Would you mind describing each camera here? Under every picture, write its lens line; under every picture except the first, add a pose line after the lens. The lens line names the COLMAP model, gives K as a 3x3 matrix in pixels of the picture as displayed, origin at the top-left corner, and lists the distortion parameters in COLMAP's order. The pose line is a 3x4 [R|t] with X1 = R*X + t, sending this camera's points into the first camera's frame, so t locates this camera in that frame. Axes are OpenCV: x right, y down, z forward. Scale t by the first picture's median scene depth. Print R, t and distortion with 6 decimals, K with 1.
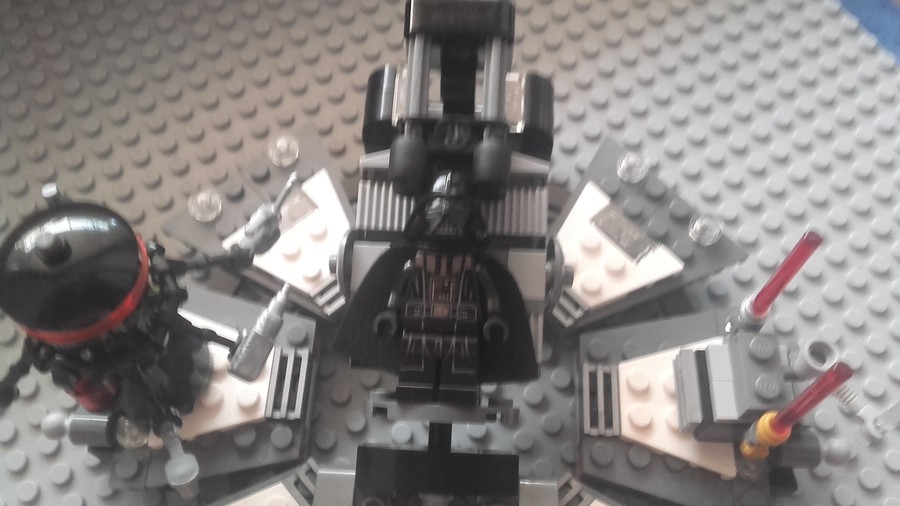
lens RADIAL K [[852.0, 0, 451.4], [0, 852.0, 257.6], [0, 0, 1]] dist [0.030369, 0.000000]
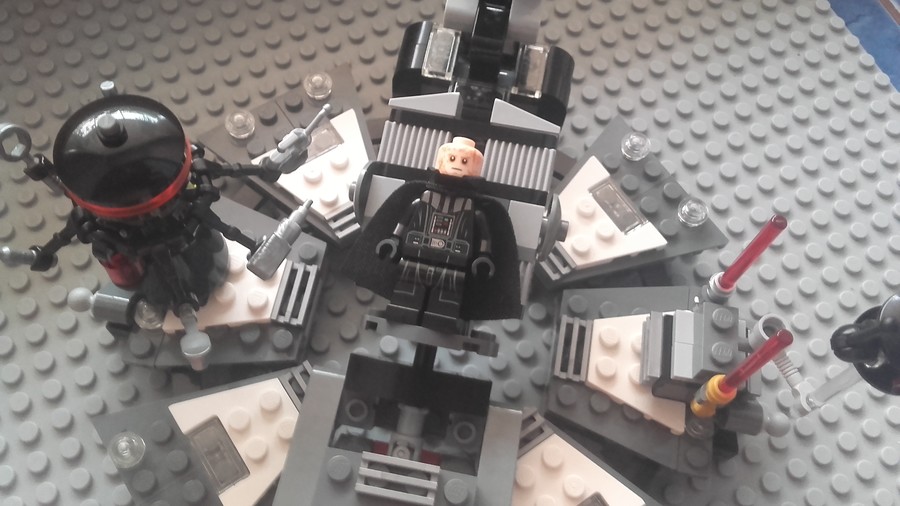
lens RADIAL K [[852.0, 0, 448.3], [0, 852.0, 256.0], [0, 0, 1]] dist [0.030369, 0.000000]
pose [[0.989346, 0.145558, -0.002645, 0.000698], [-0.145446, 0.989042, 0.025317, 0.043567], [0.006301, -0.024663, 0.999676, -0.099636]]
